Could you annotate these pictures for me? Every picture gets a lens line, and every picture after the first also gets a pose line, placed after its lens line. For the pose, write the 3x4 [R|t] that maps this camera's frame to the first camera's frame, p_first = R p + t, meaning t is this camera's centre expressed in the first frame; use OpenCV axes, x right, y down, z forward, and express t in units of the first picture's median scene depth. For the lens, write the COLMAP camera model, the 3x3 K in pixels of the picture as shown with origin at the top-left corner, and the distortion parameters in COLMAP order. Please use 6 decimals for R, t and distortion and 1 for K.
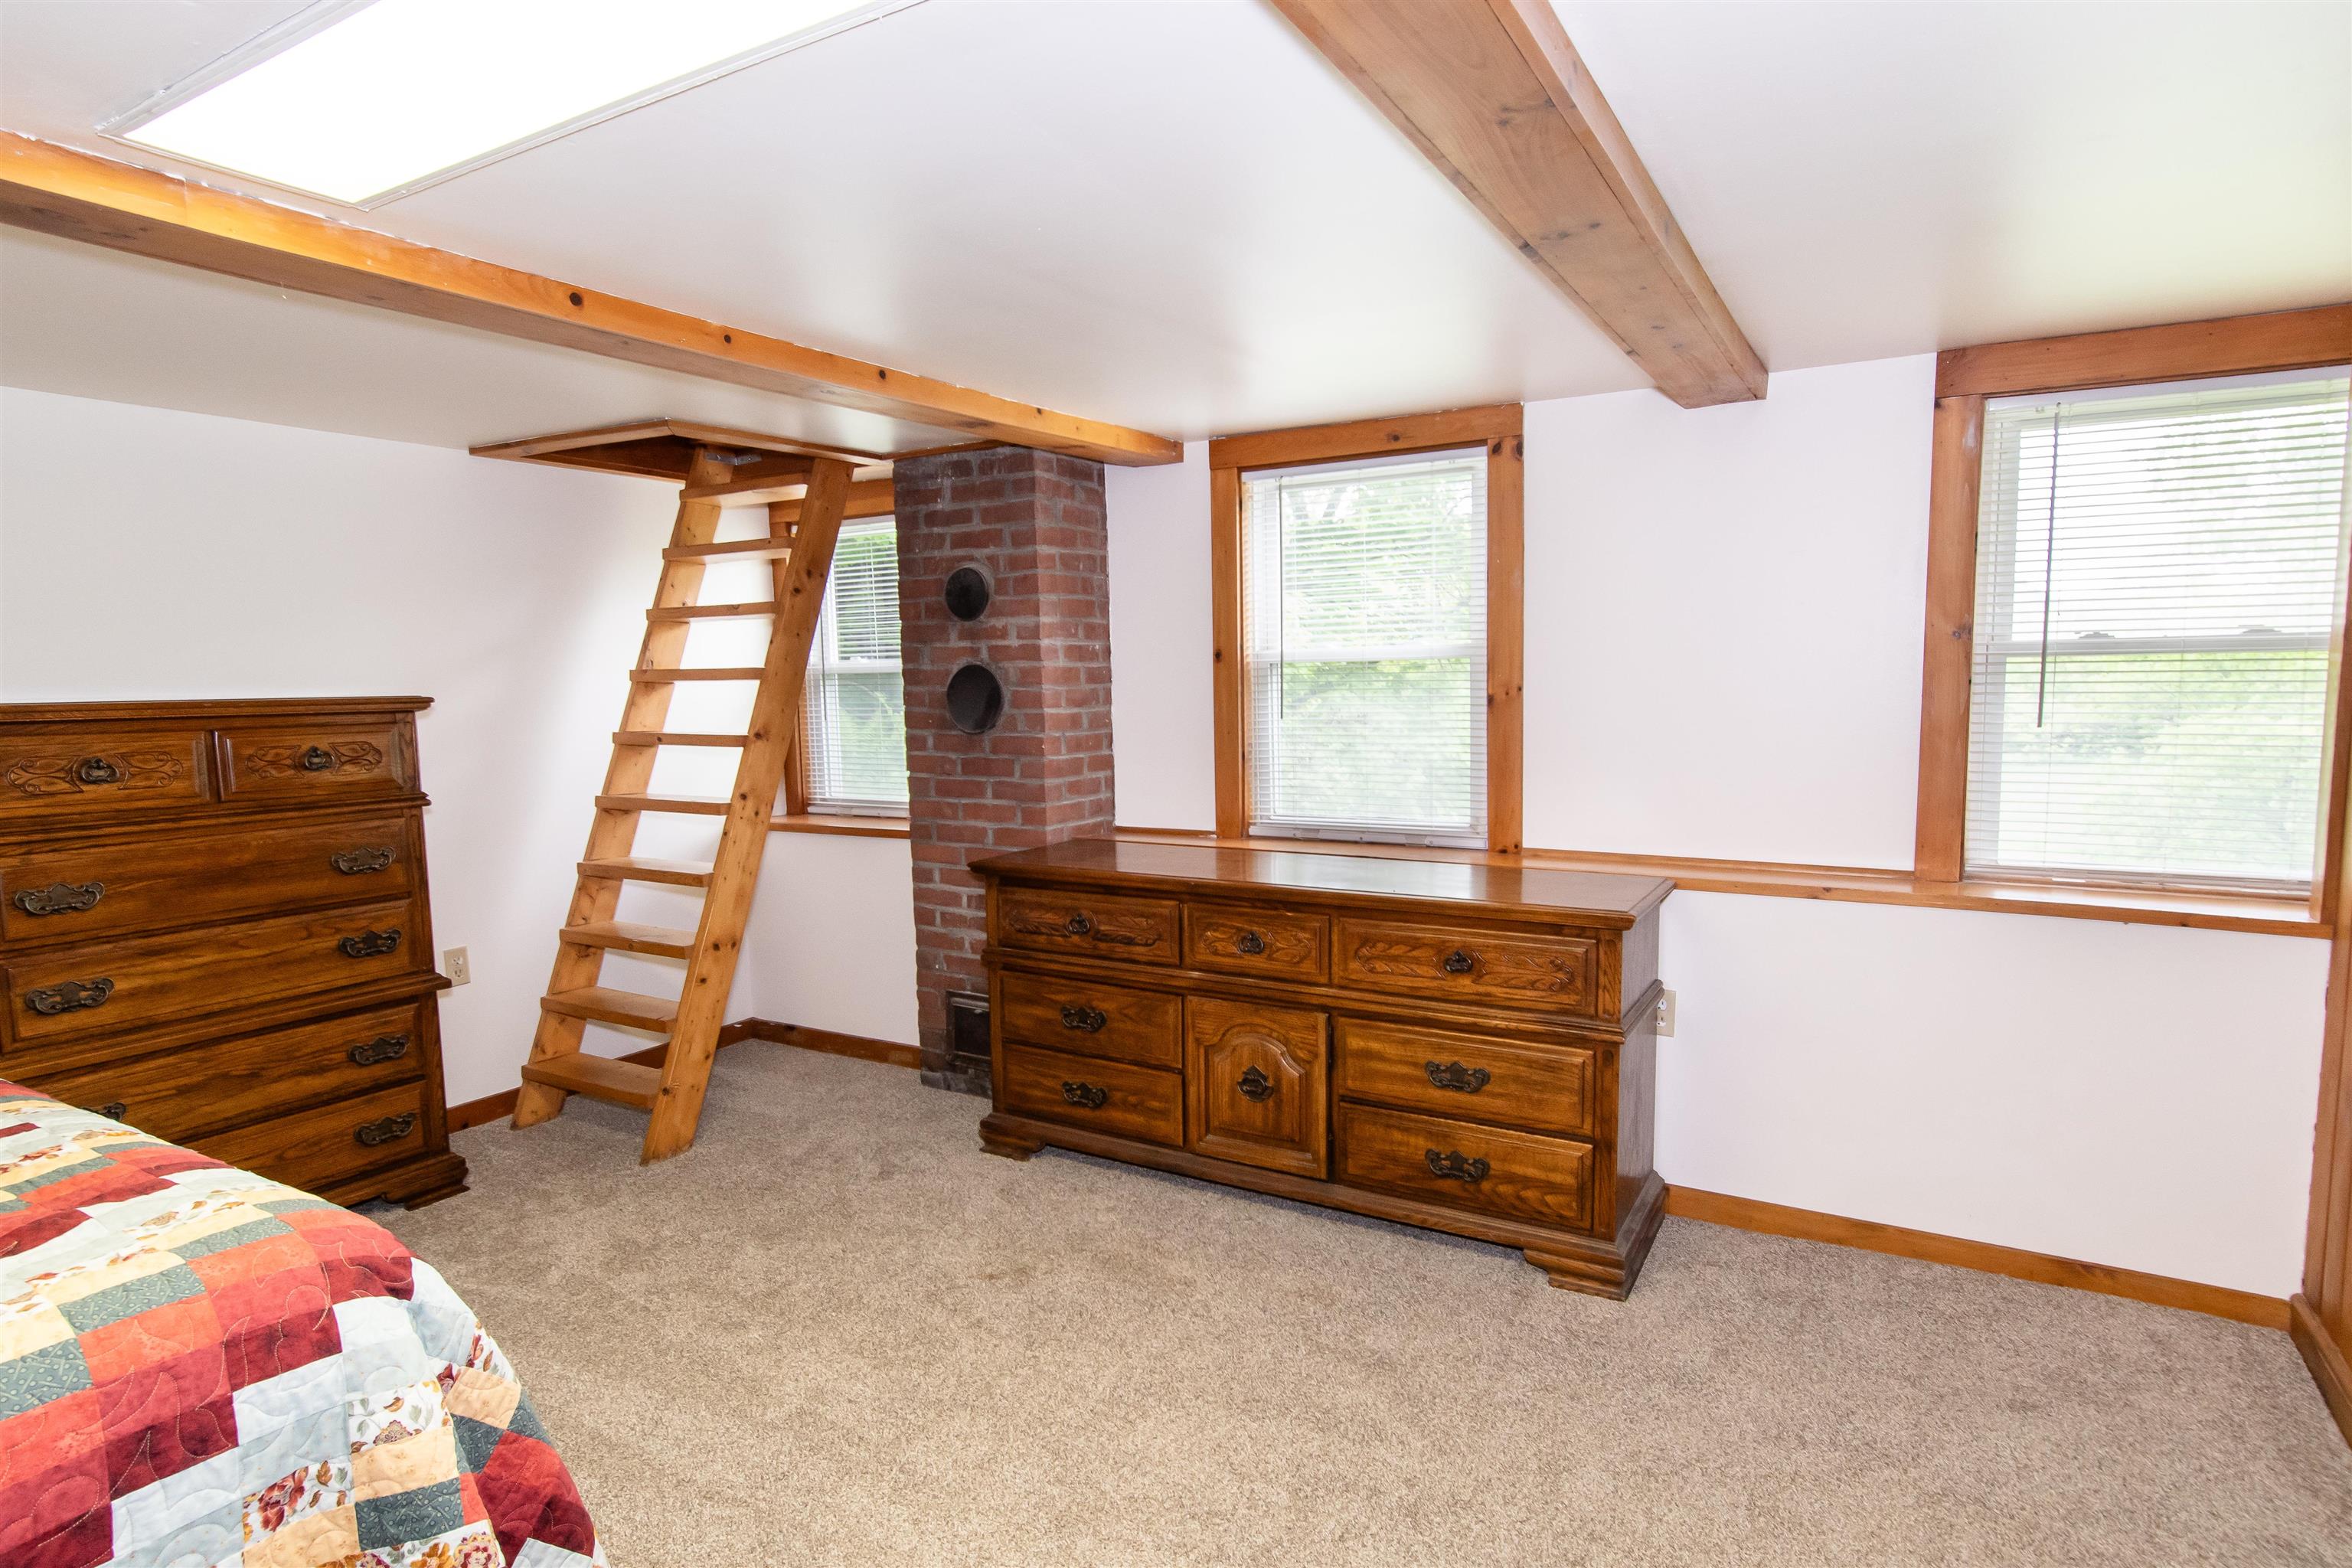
lens RADIAL K [[1218.7, 0, 1177.6], [0, 1218.7, 793.5], [0, 0, 1]] dist [0.003035, -0.001578]
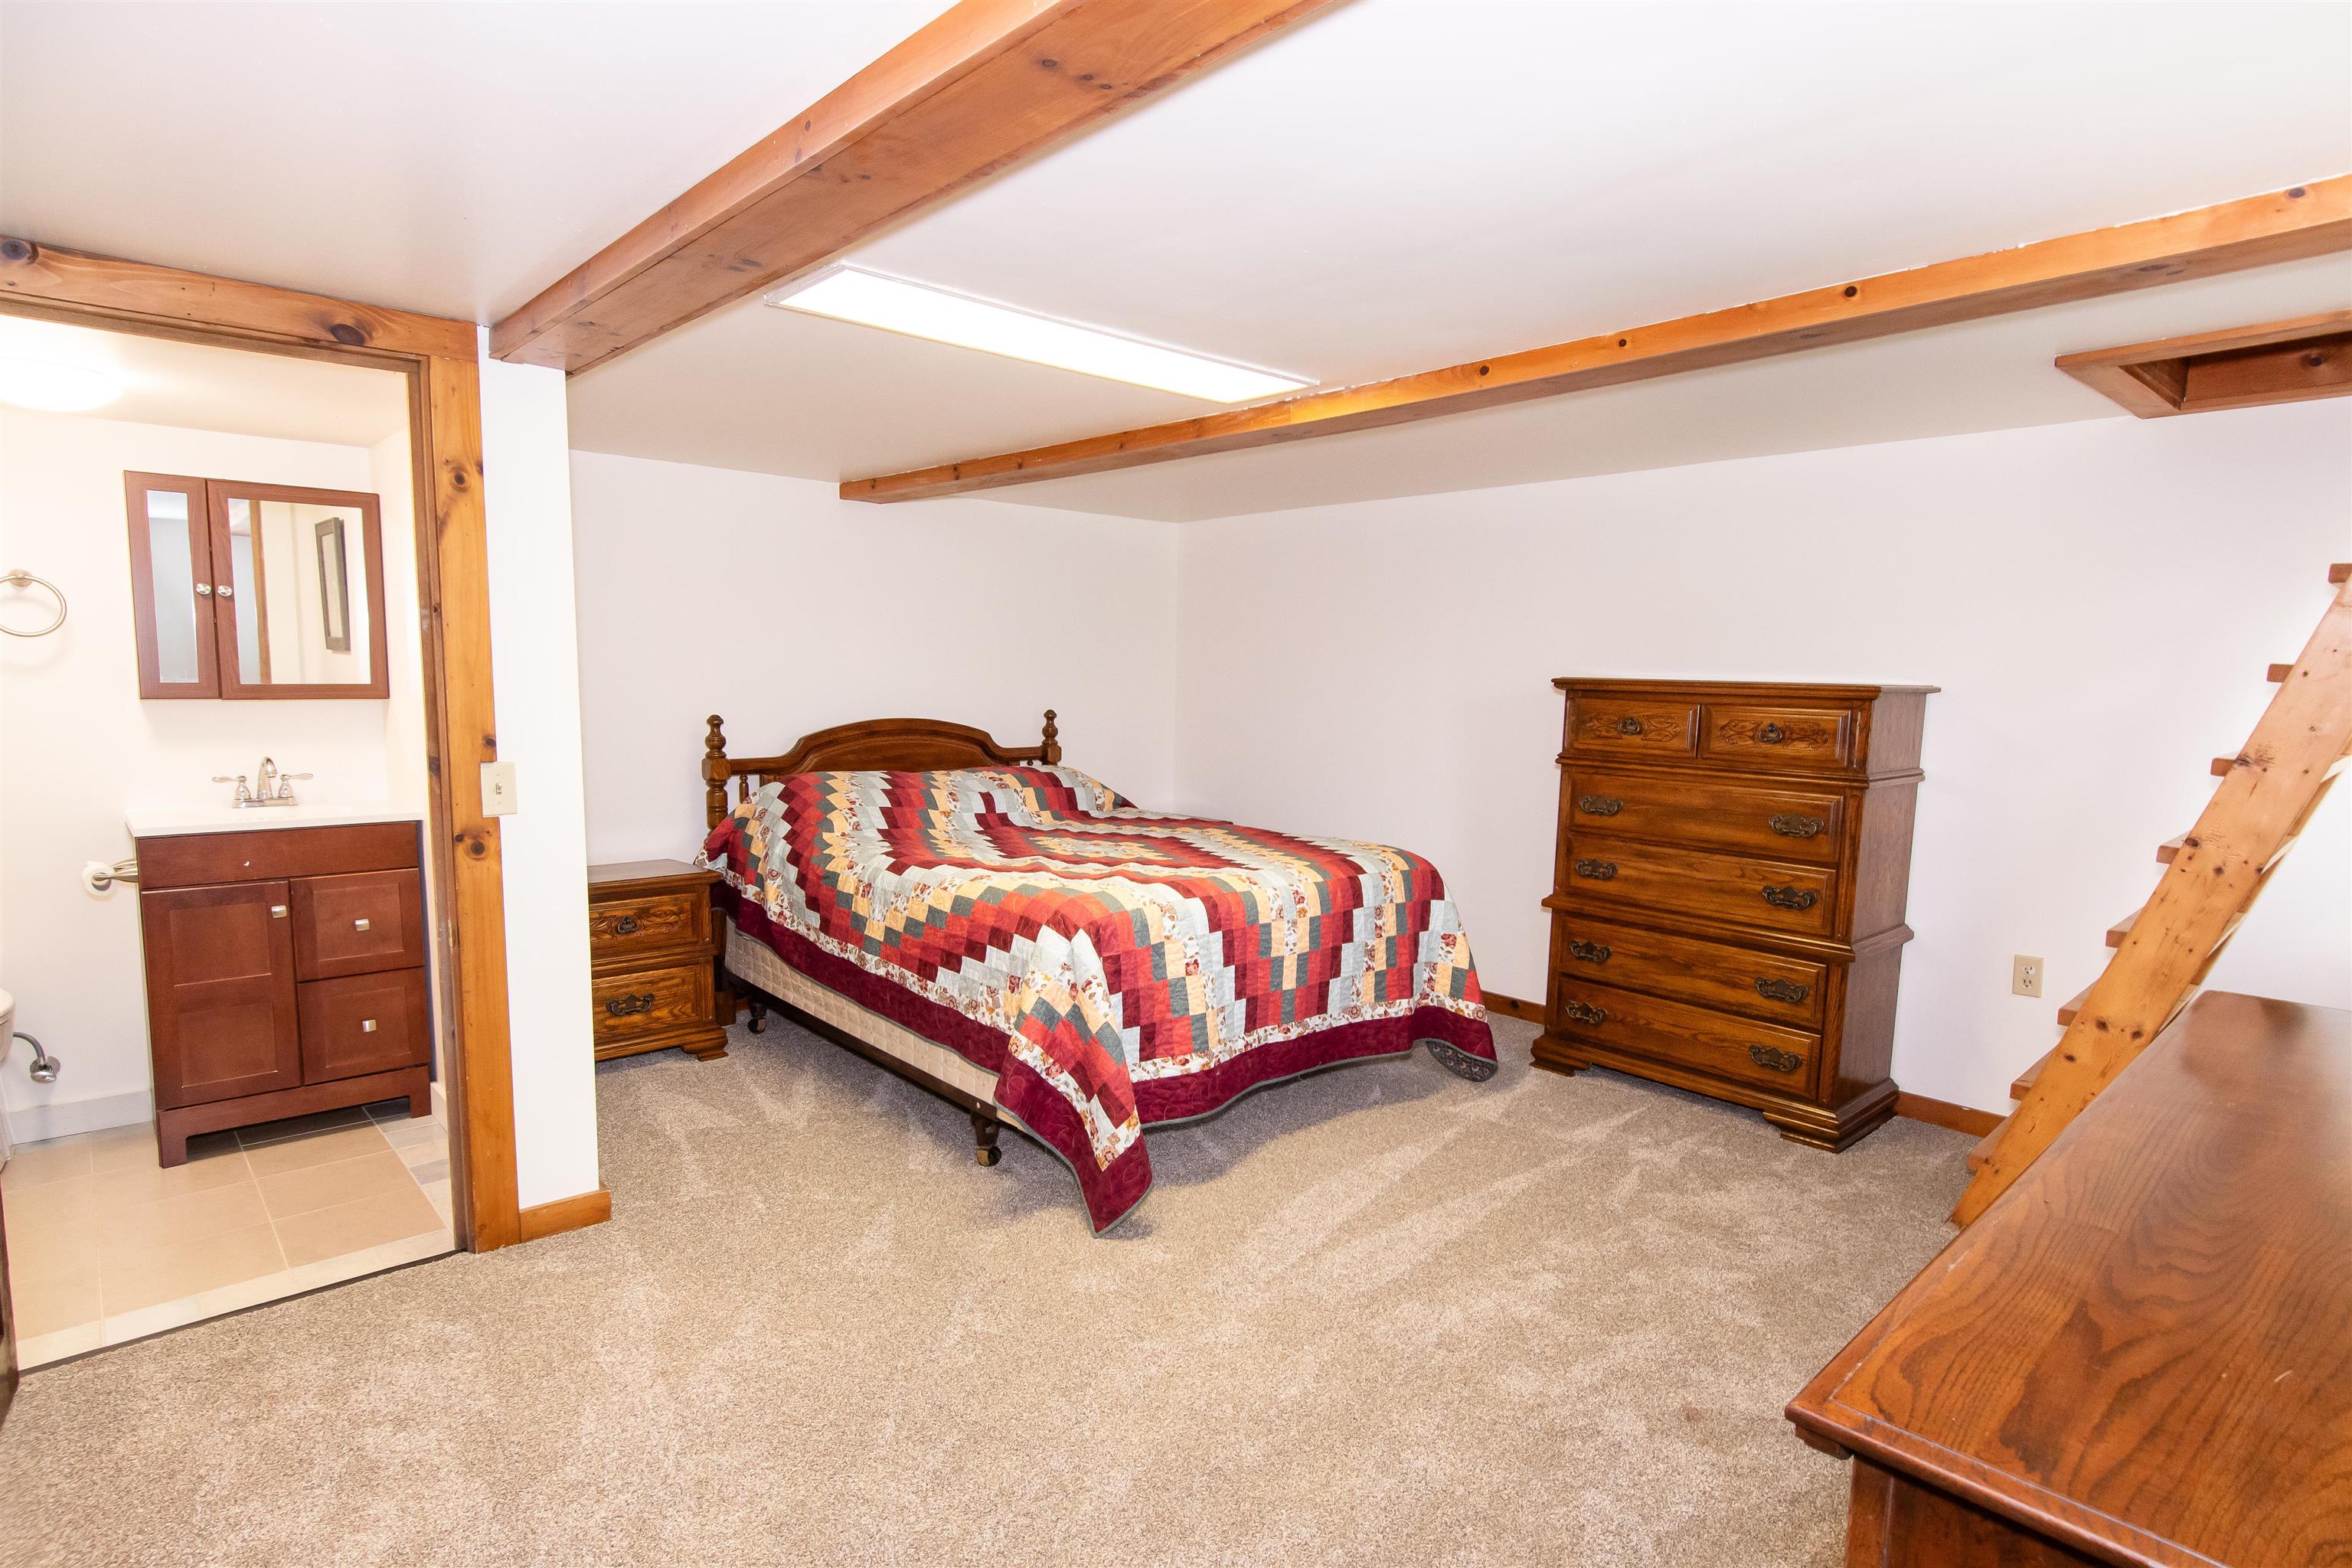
lens RADIAL K [[1218.7, 0, 1171.7], [0, 1218.7, 788.5], [0, 0, 1]] dist [0.003035, -0.001578]
pose [[-0.282205, 0.106488, -0.953426, 0.644046], [-0.102978, 0.984716, 0.140463, -0.087261], [0.953811, 0.137821, -0.266926, 0.805881]]
